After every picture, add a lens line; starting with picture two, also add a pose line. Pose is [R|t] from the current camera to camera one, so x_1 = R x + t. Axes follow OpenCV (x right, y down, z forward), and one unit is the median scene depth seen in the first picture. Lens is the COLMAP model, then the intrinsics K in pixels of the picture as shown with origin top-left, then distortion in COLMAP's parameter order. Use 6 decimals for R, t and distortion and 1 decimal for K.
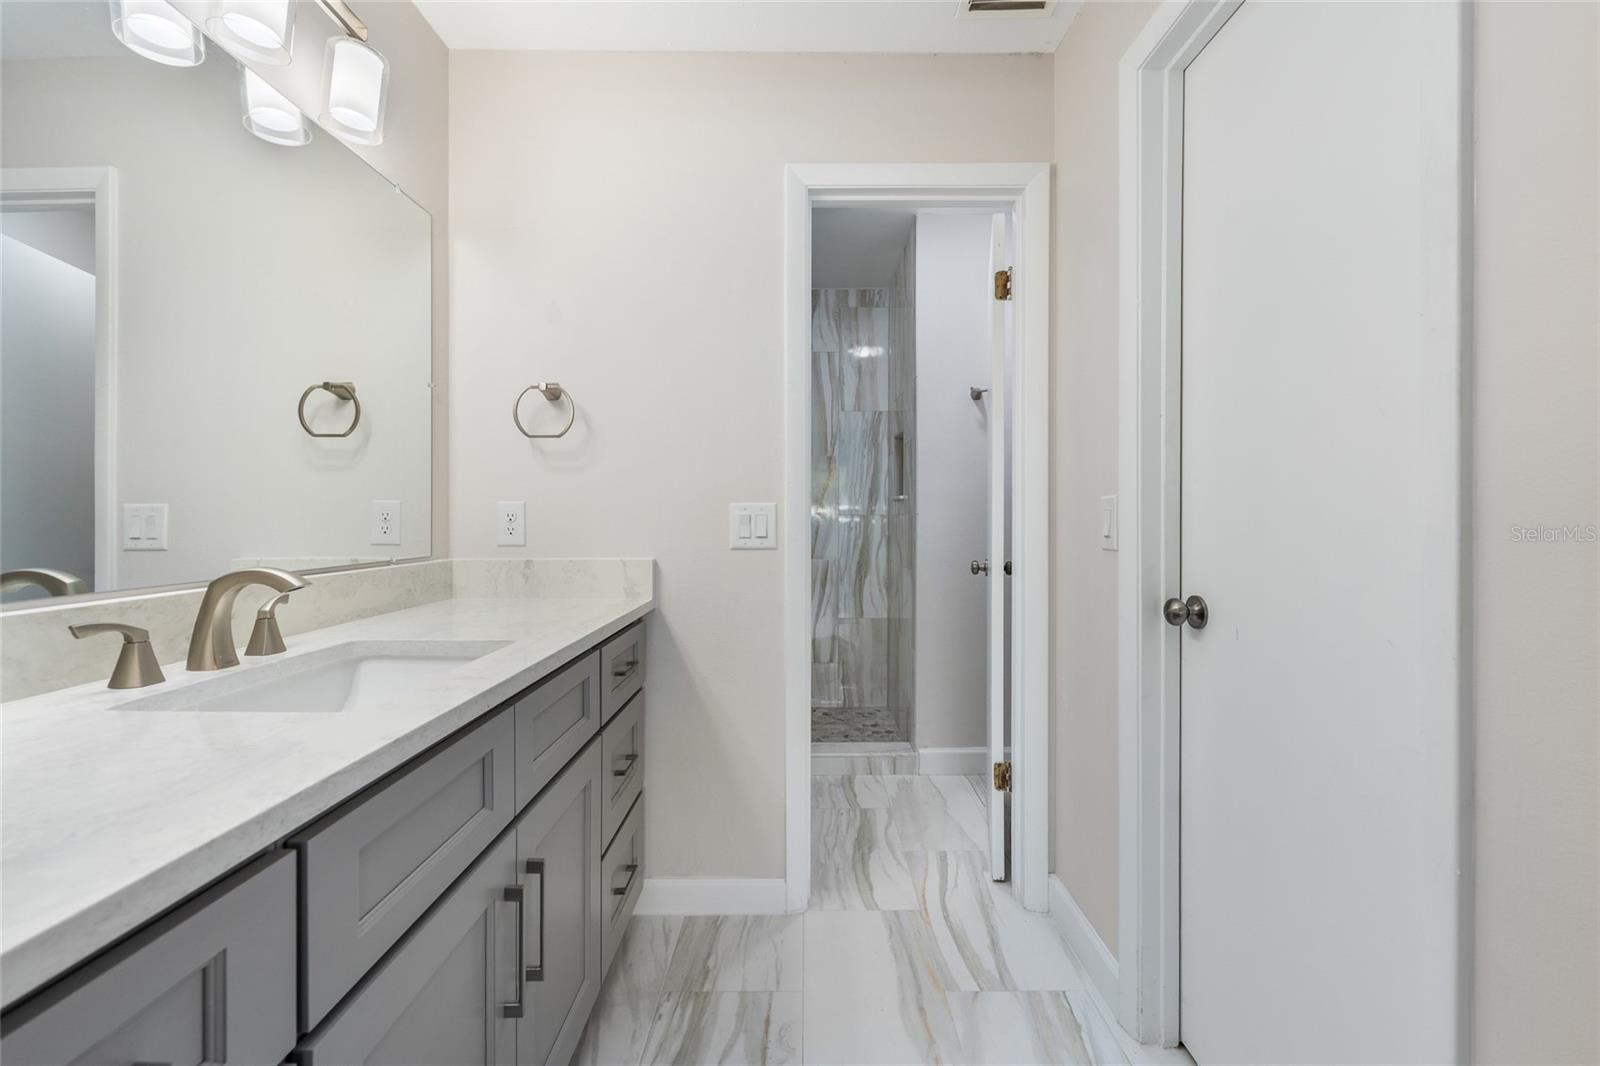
lens RADIAL K [[647.9, 0, 799.8], [0, 647.9, 523.5], [0, 0, 1]] dist [0.003731, -0.003566]
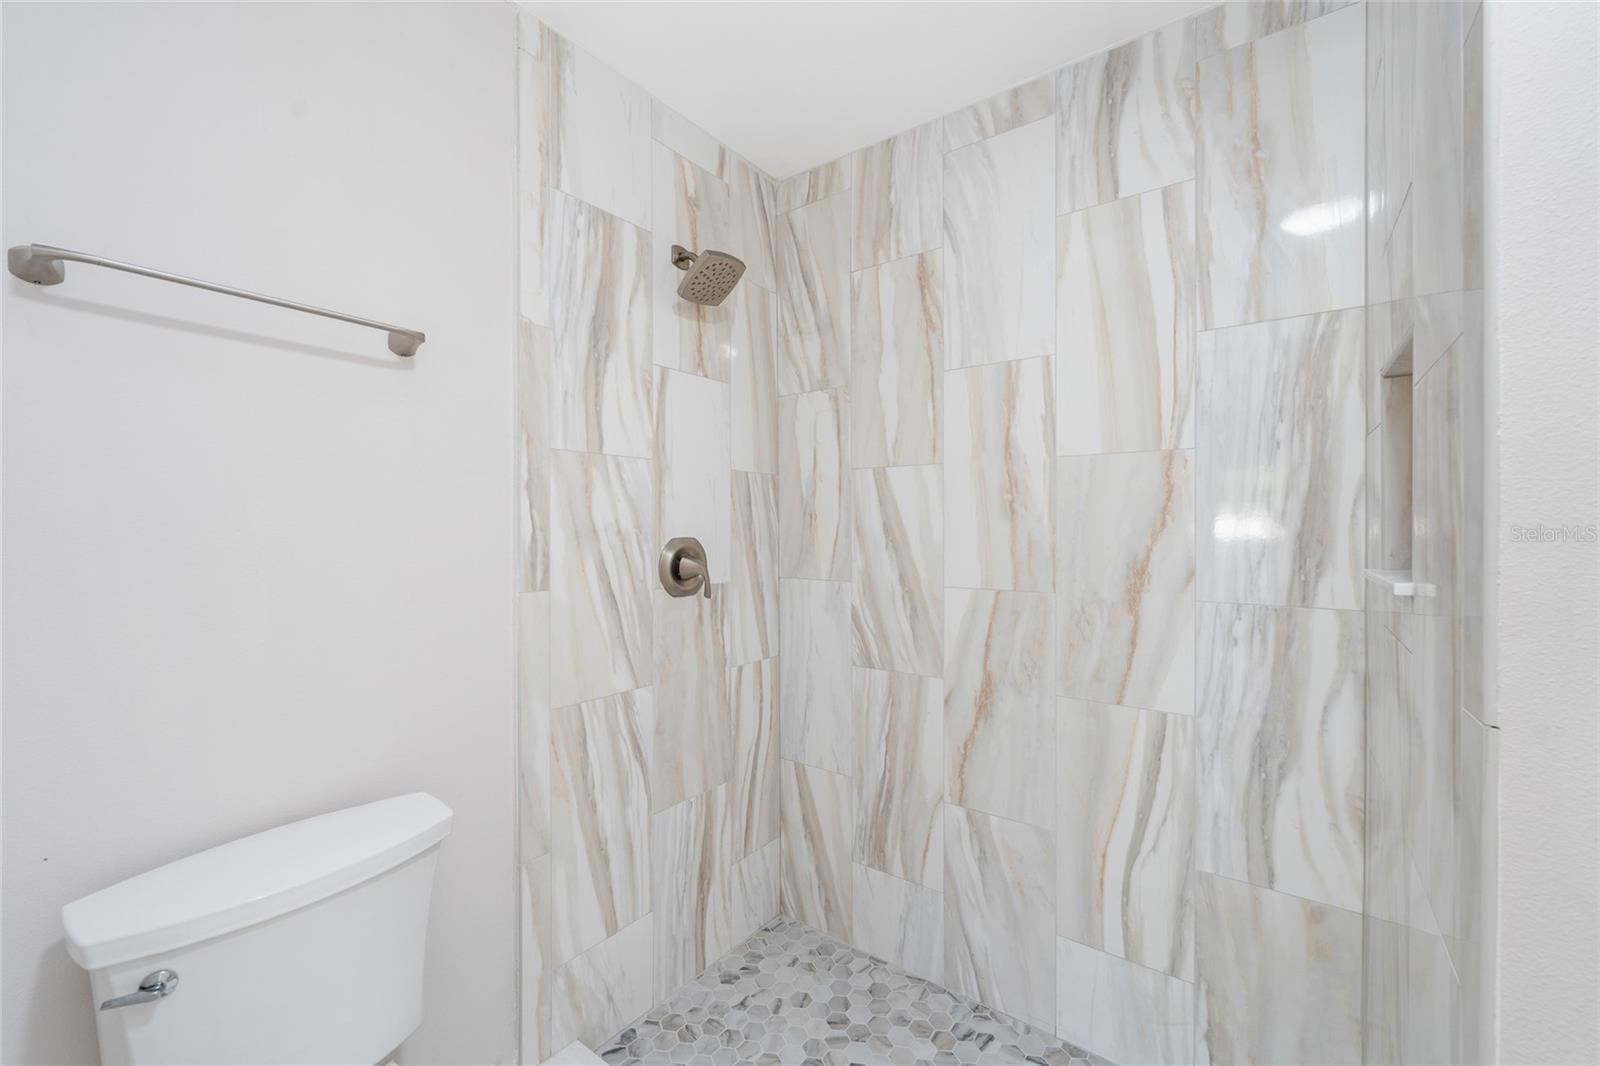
lens RADIAL K [[647.9, 0, 798.3], [0, 647.9, 534.8], [0, 0, 1]] dist [0.003731, -0.003566]
pose [[0.848509, -0.001428, -0.529179, 0.063937], [0.004074, 0.999984, 0.003833, -0.055613], [0.529166, -0.005408, 0.848501, 0.549890]]
